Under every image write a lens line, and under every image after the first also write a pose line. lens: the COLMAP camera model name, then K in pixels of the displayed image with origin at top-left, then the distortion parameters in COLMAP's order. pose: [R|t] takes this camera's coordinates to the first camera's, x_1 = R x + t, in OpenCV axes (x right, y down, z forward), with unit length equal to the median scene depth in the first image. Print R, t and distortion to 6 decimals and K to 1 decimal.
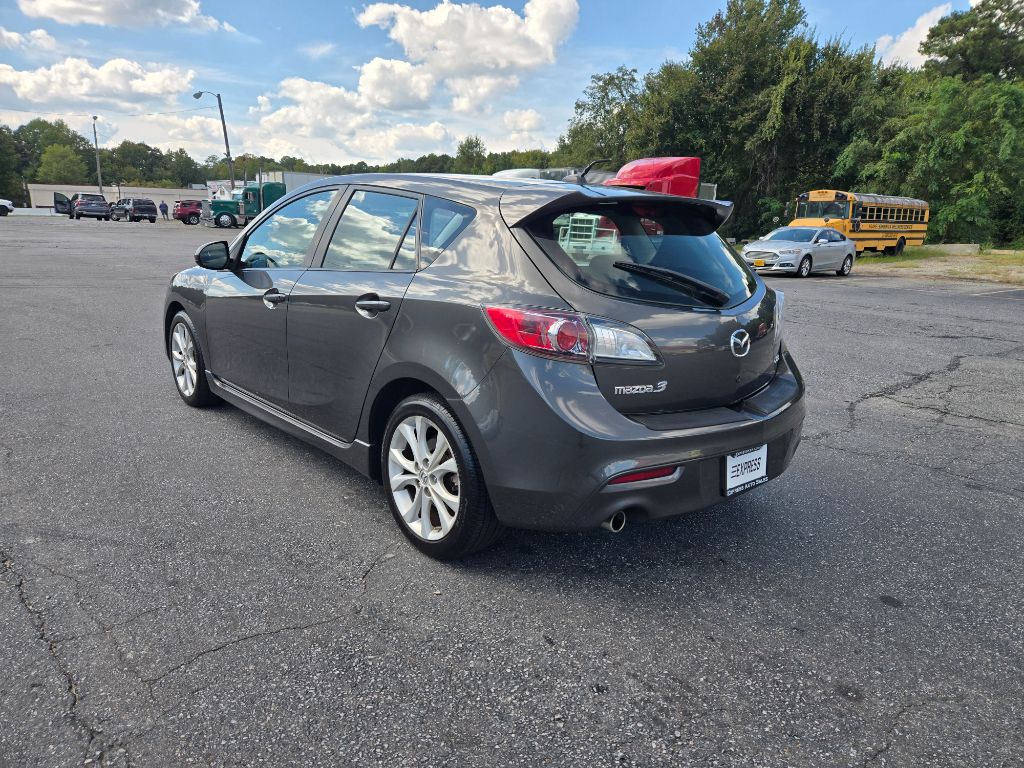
lens RADIAL K [[862.6, 0, 511.1], [0, 862.6, 387.1], [0, 0, 1]] dist [0.023080, -0.056558]
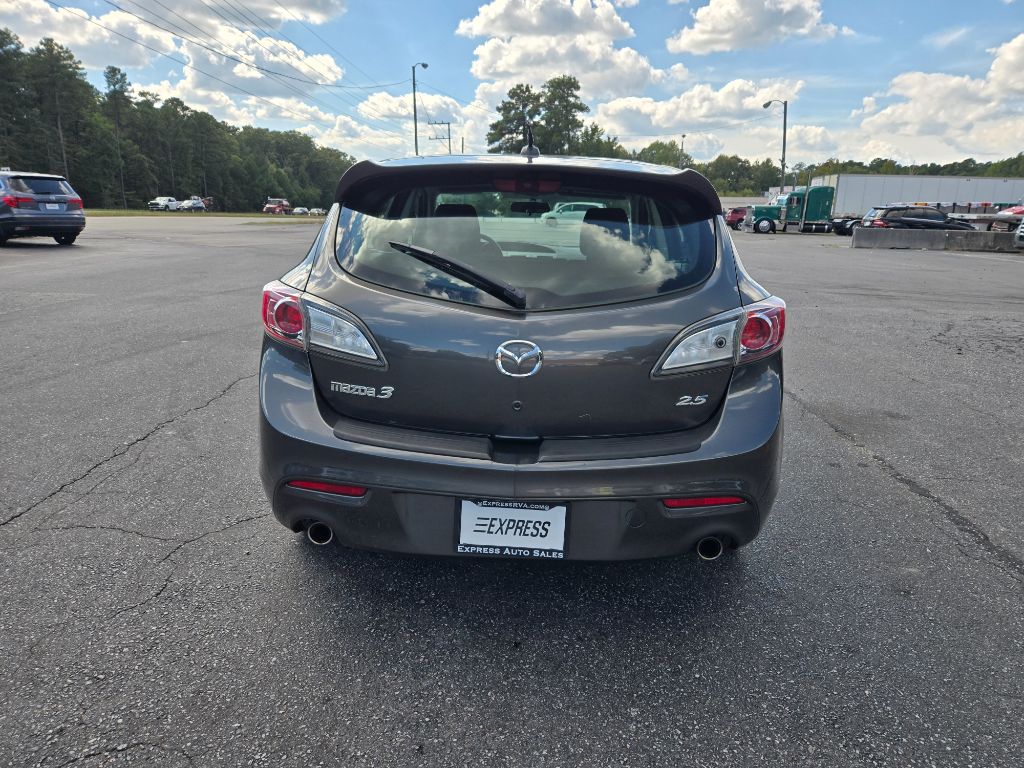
lens RADIAL K [[809.5, 0, 510.2], [0, 809.5, 392.8], [0, 0, 1]] dist [0.028952, -0.045021]
pose [[0.621882, 0.149641, -0.768681, 0.216106], [-0.149909, 0.986169, 0.070700, -0.018682], [0.768629, 0.071265, 0.635713, 0.152417]]
